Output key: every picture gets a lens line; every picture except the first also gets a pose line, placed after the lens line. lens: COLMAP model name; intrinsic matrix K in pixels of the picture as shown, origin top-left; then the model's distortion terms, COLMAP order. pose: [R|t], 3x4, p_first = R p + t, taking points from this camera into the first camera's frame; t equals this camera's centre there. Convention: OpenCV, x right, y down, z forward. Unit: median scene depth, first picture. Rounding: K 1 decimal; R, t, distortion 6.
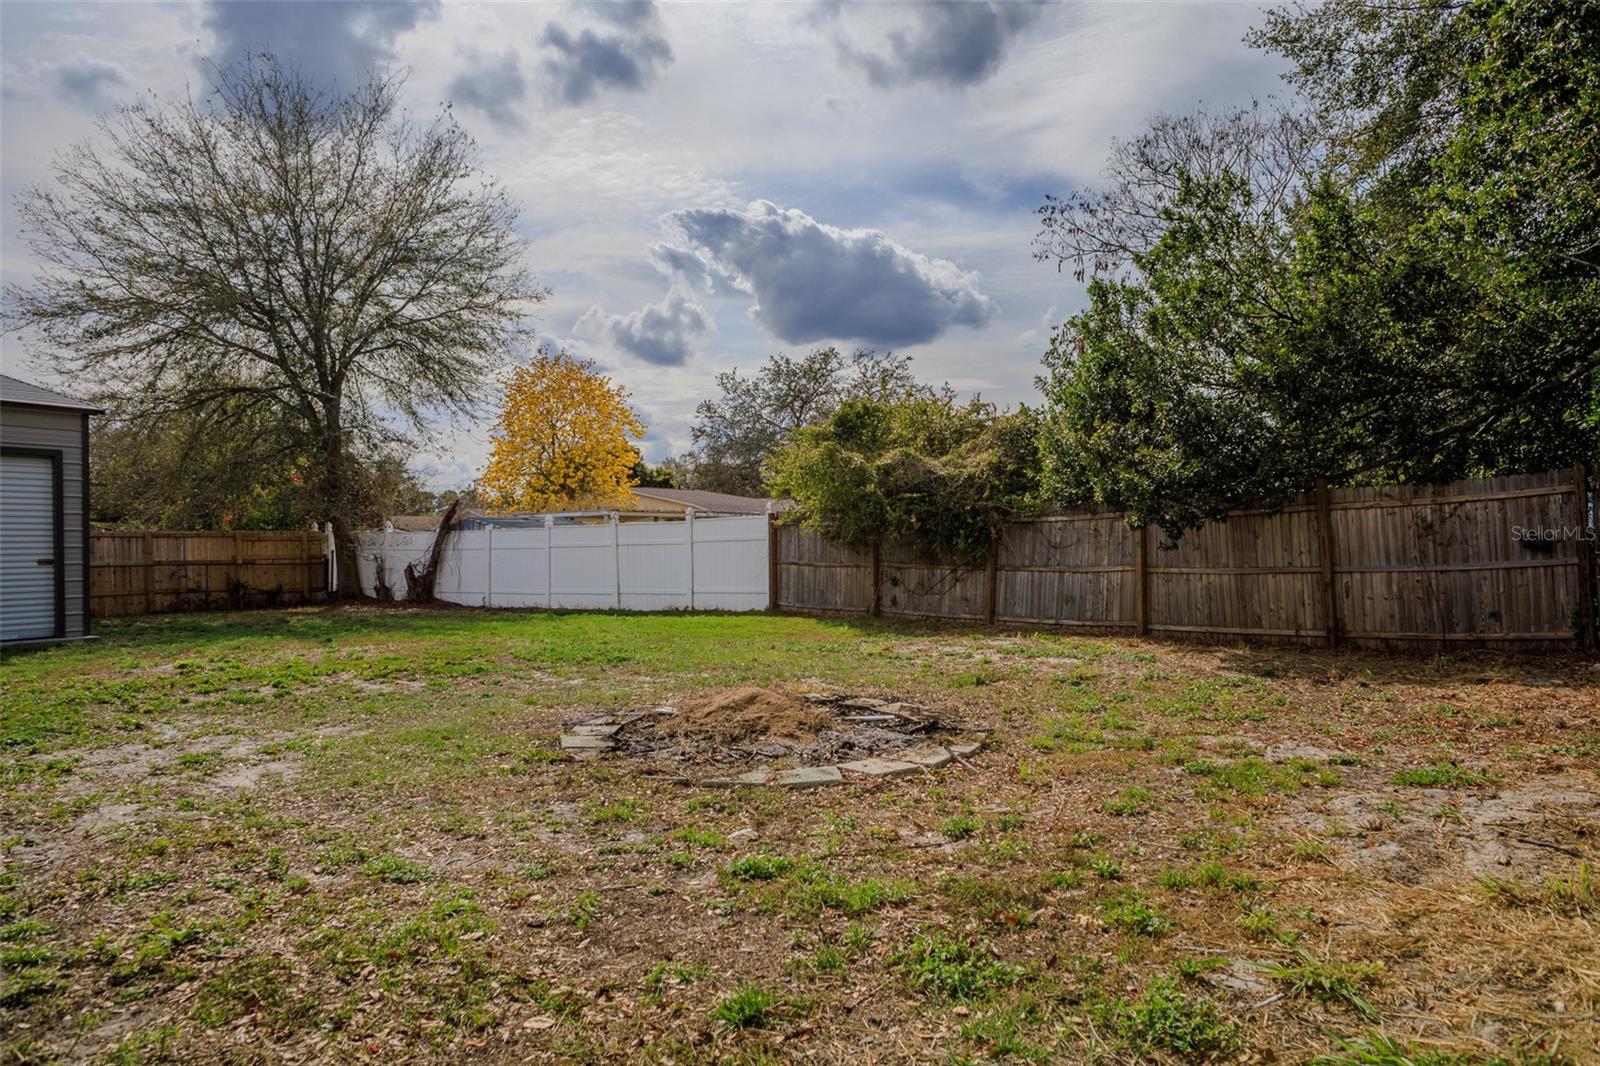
lens RADIAL K [[1076.3, 0, 793.9], [0, 1076.3, 531.1], [0, 0, 1]] dist [-0.079170, 0.039293]
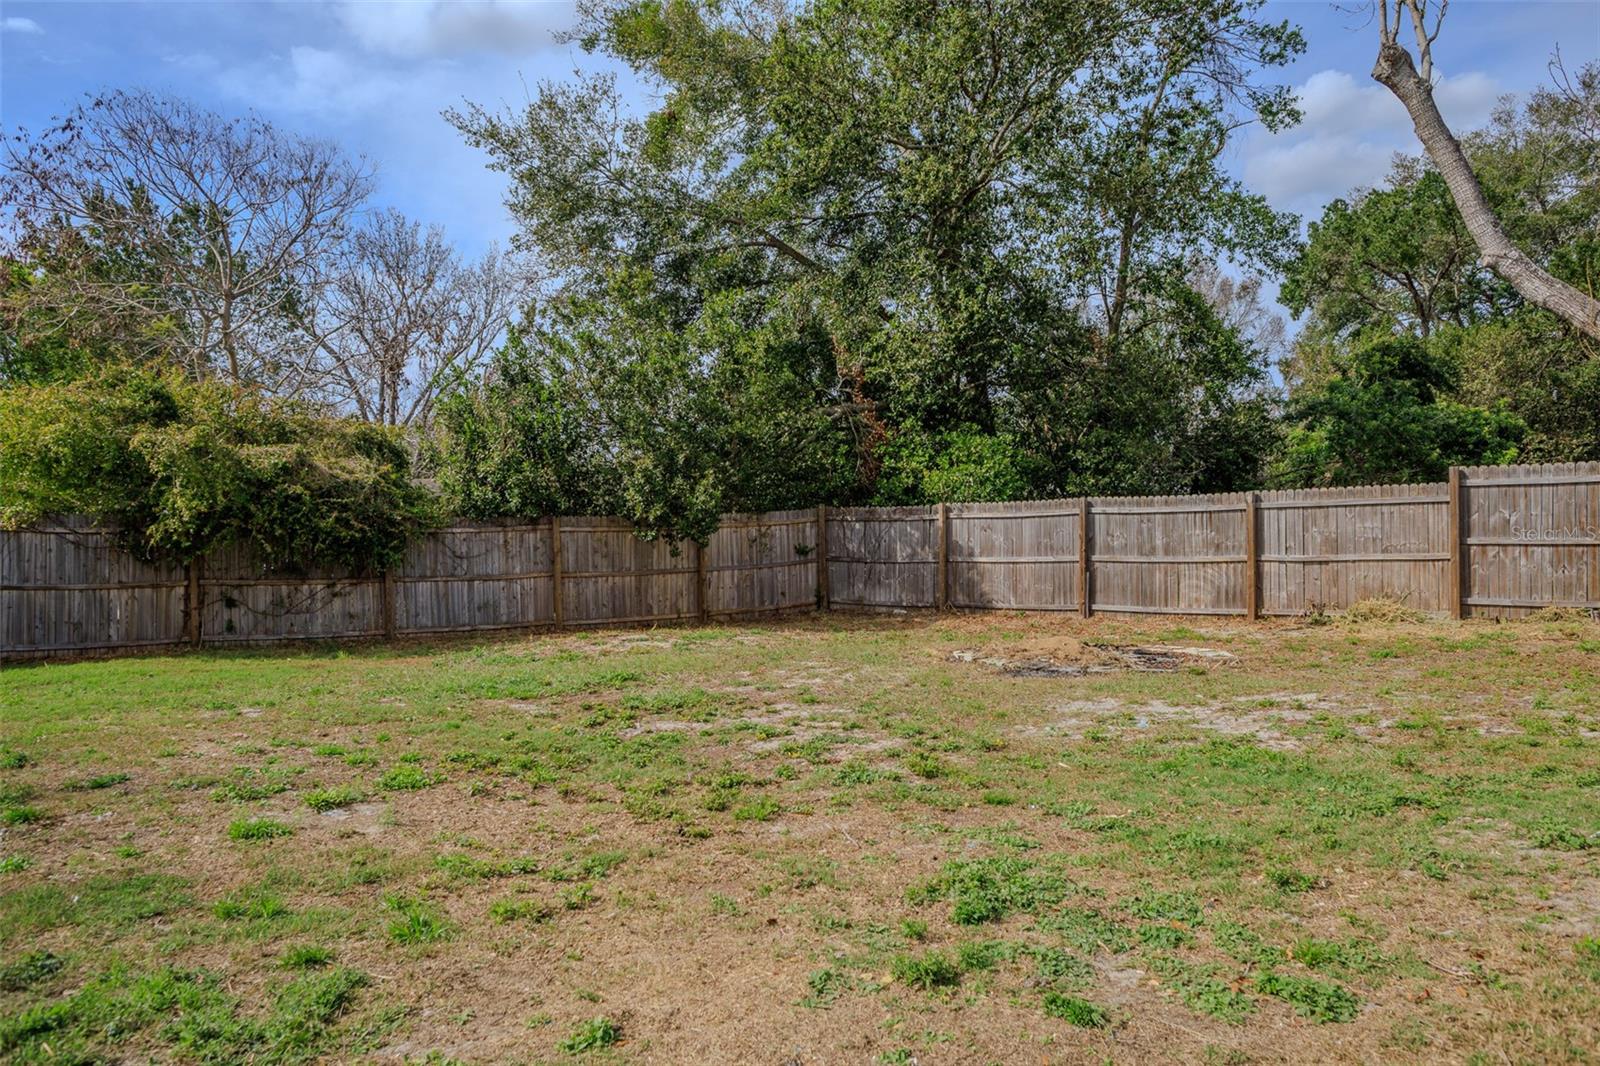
lens RADIAL K [[1076.3, 0, 784.2], [0, 1076.3, 532.8], [0, 0, 1]] dist [-0.079170, 0.039293]
pose [[0.090677, 0.010052, 0.995830, -0.739659], [-0.007775, 0.999926, -0.009386, -0.001319], [-0.995850, -0.006892, 0.090749, 0.576516]]
